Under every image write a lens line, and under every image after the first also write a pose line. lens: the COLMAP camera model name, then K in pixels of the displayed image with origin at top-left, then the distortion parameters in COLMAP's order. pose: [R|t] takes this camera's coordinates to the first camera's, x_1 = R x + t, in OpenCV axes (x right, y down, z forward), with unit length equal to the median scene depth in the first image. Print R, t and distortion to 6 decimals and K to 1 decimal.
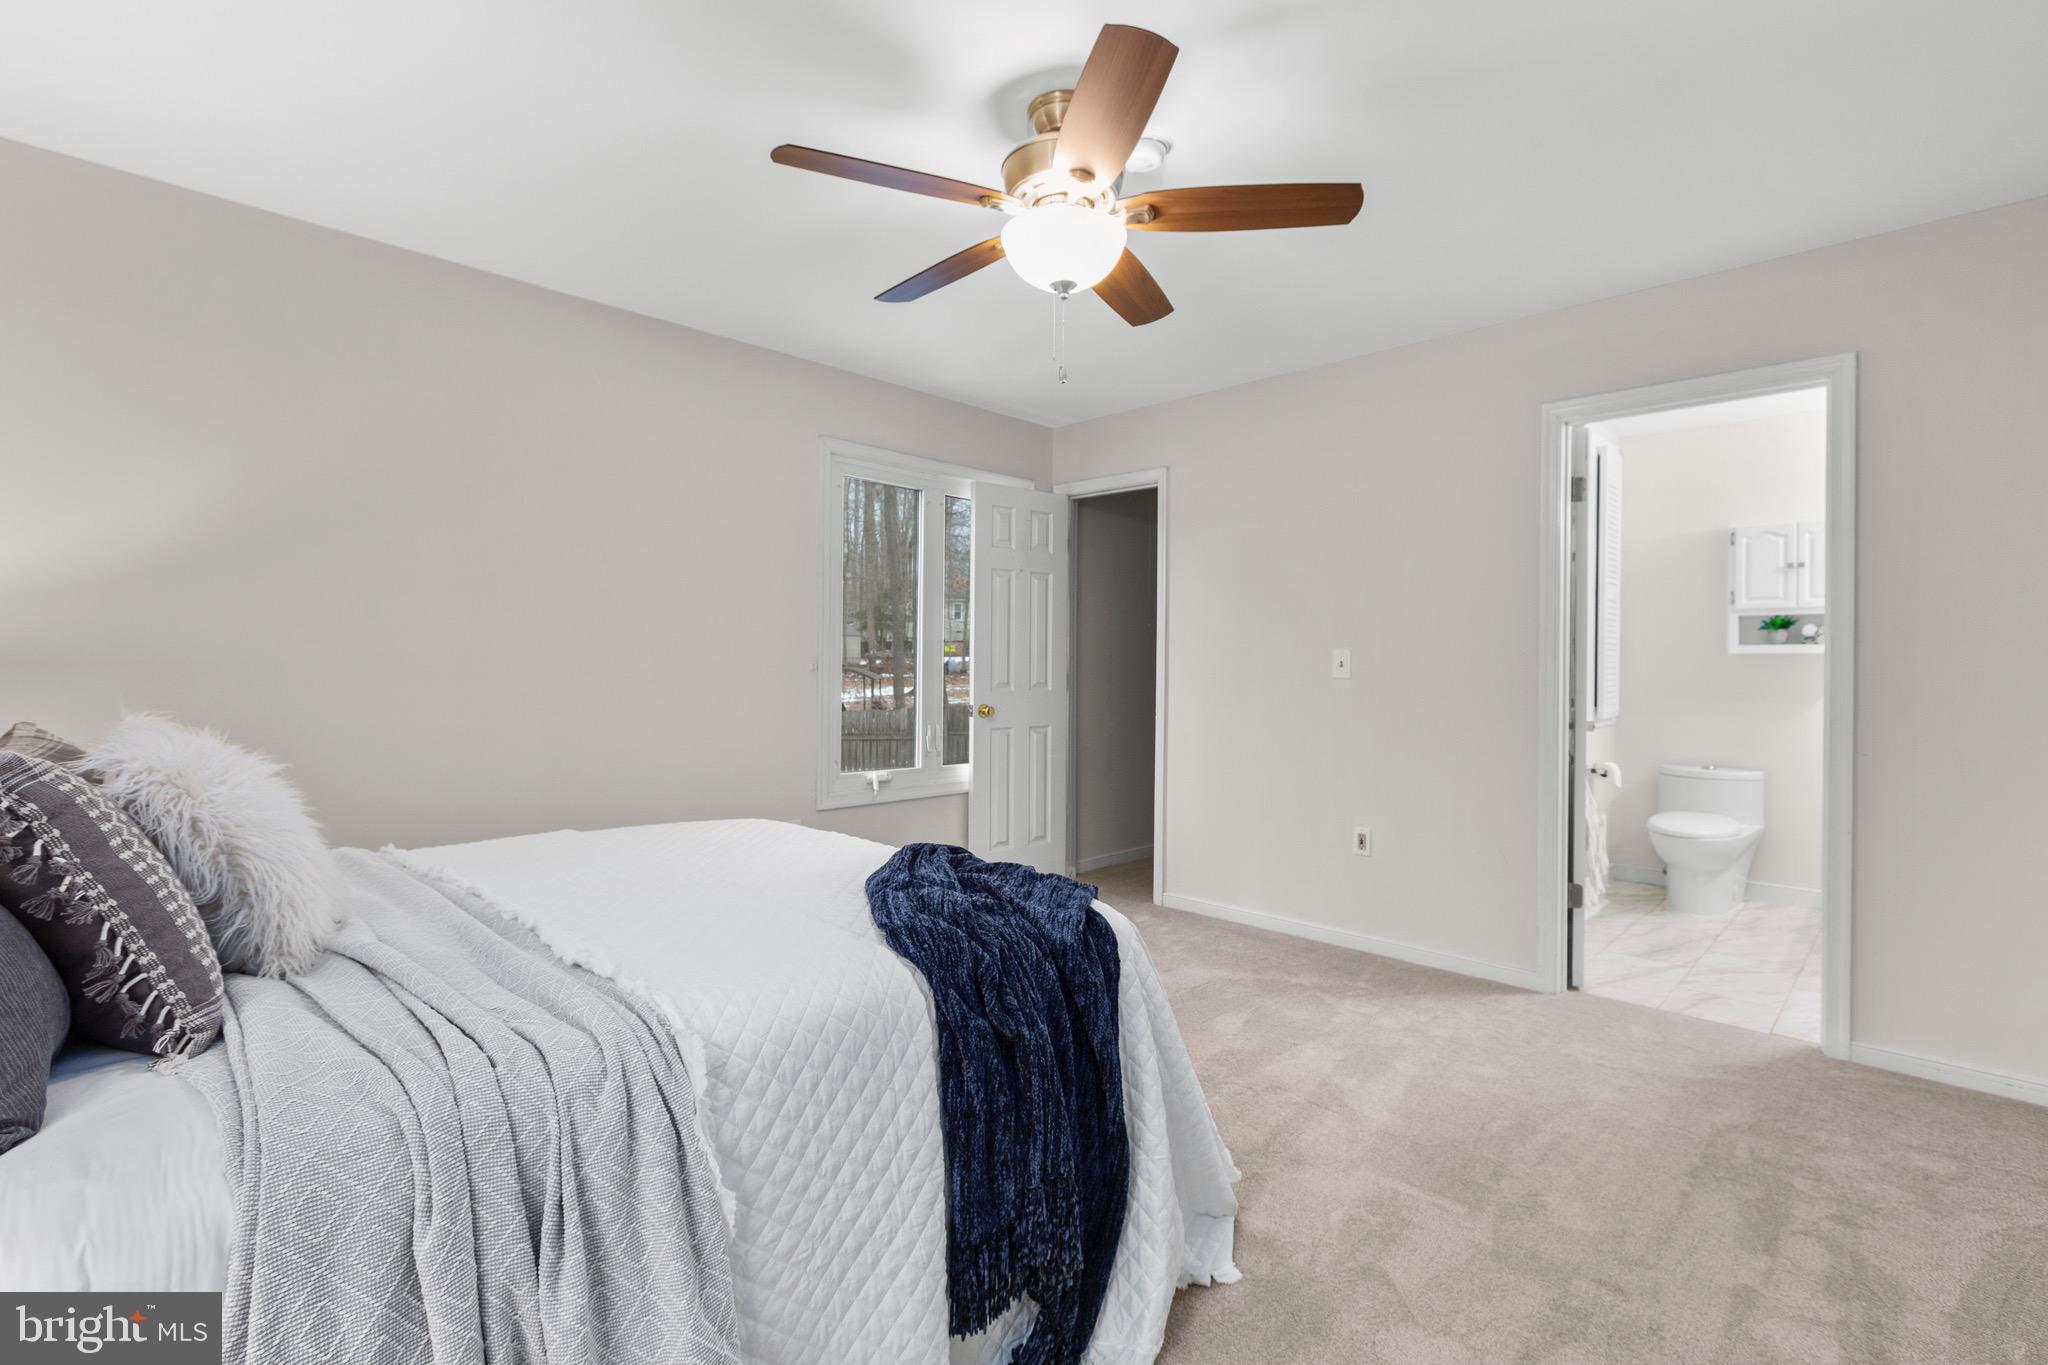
lens RADIAL K [[925.6, 0, 1024.0], [0, 925.6, 678.8], [0, 0, 1]] dist [0.003035, -0.000869]
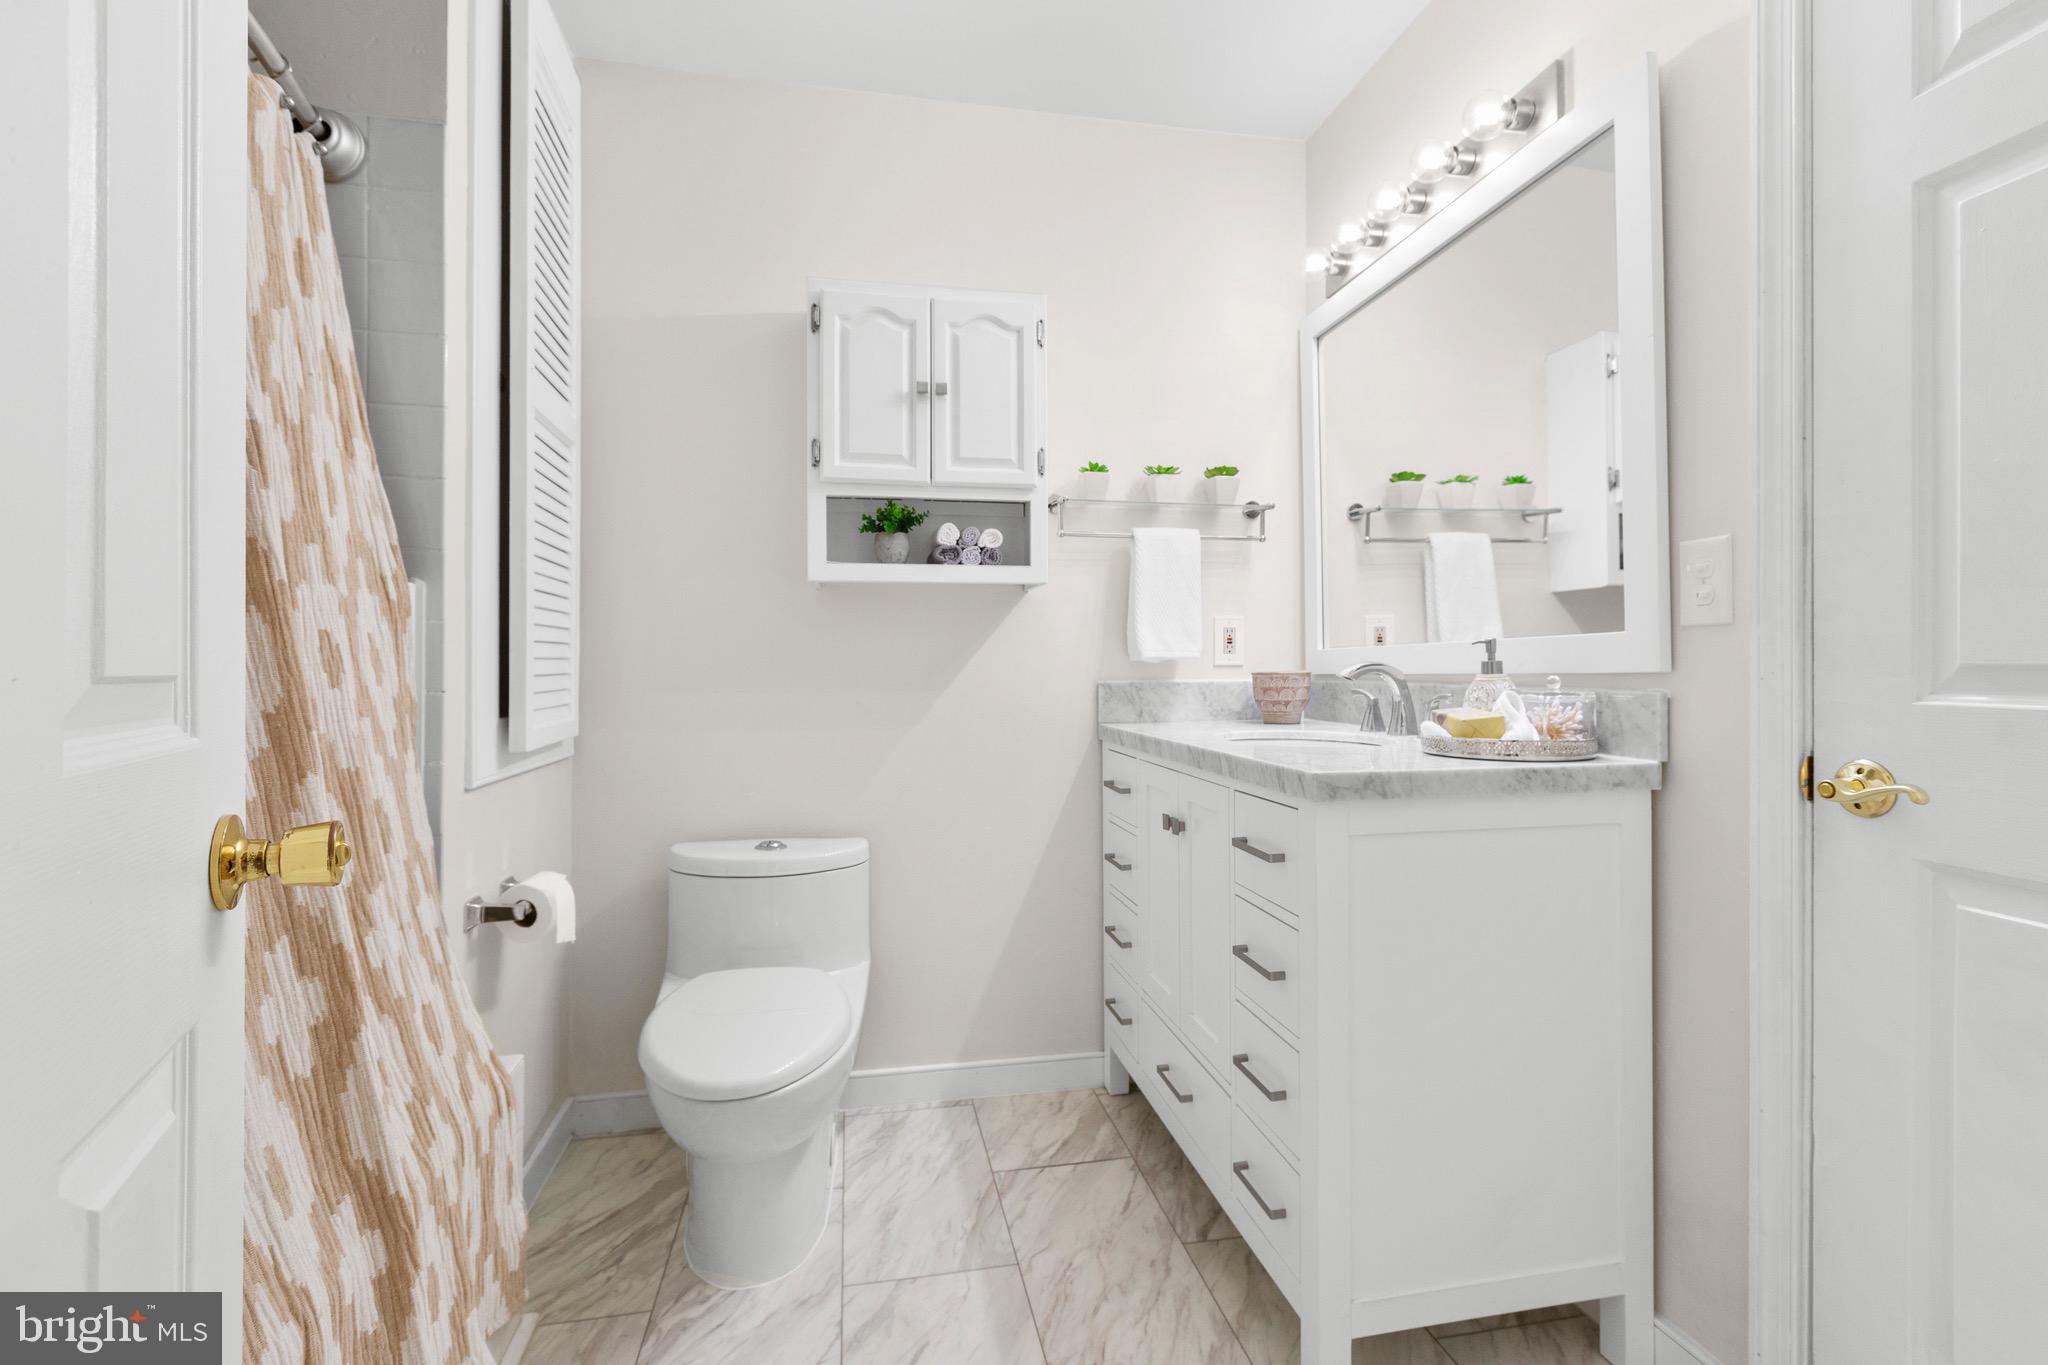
lens RADIAL K [[925.6, 0, 1015.9], [0, 925.6, 650.3], [0, 0, 1]] dist [0.003035, -0.000869]
pose [[0.568362, 0.005939, 0.822757, 0.443904], [0.008708, 0.999875, -0.013233, 0.011873], [-0.822732, 0.014686, 0.568239, 0.652654]]
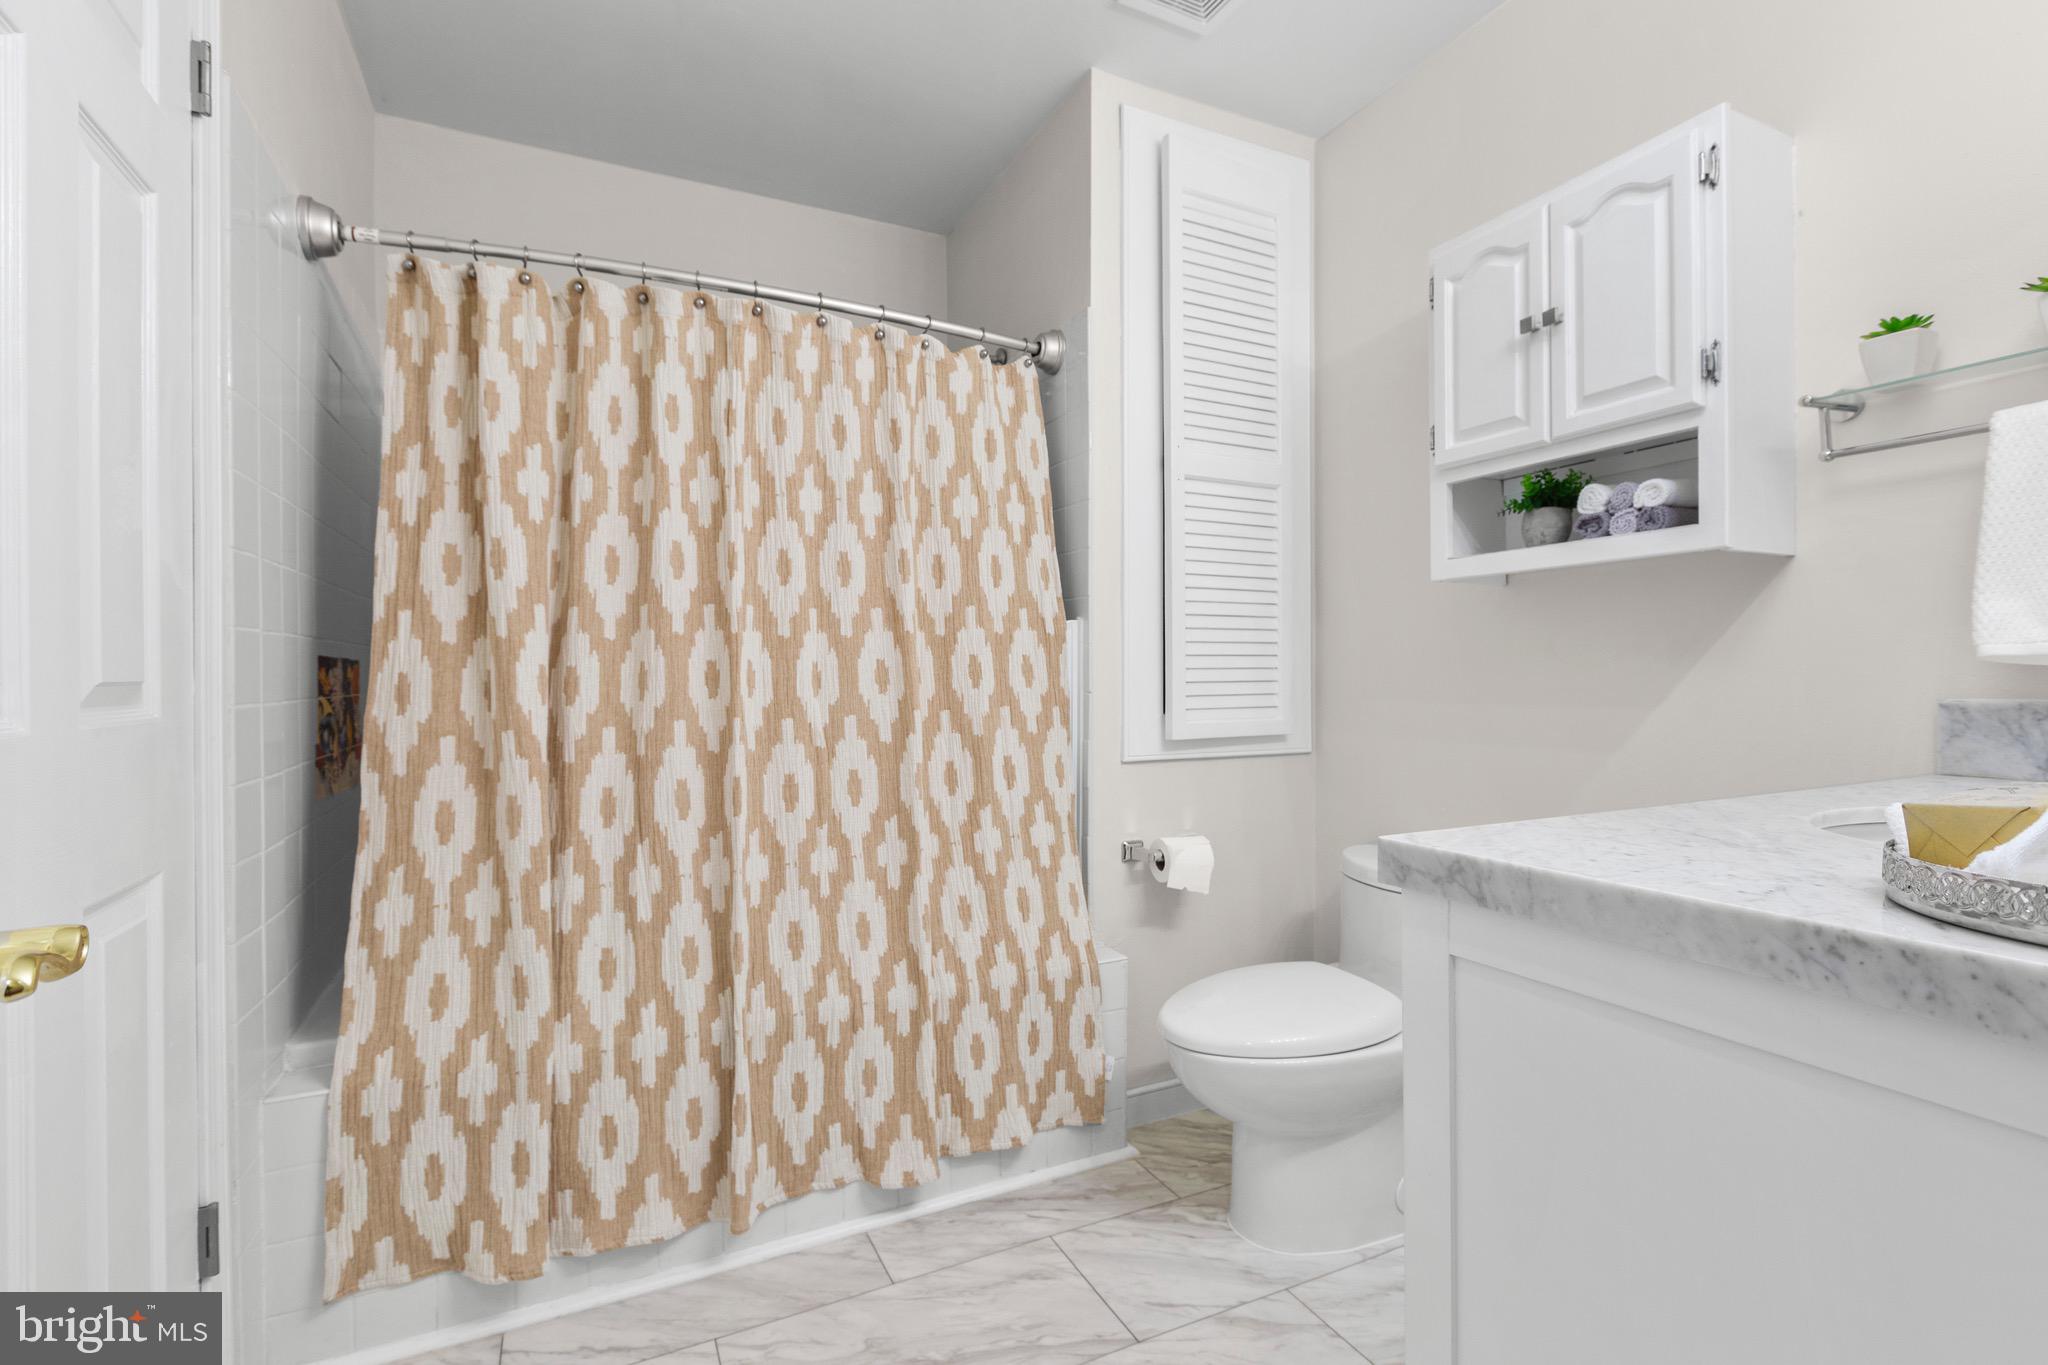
lens RADIAL K [[925.6, 0, 1023.7], [0, 925.6, 667.8], [0, 0, 1]] dist [0.003035, -0.000869]
pose [[0.942381, -0.014237, -0.334238, 0.702210], [0.009811, 0.999840, -0.014926, 0.014146], [0.334397, 0.010787, 0.942371, 0.548348]]
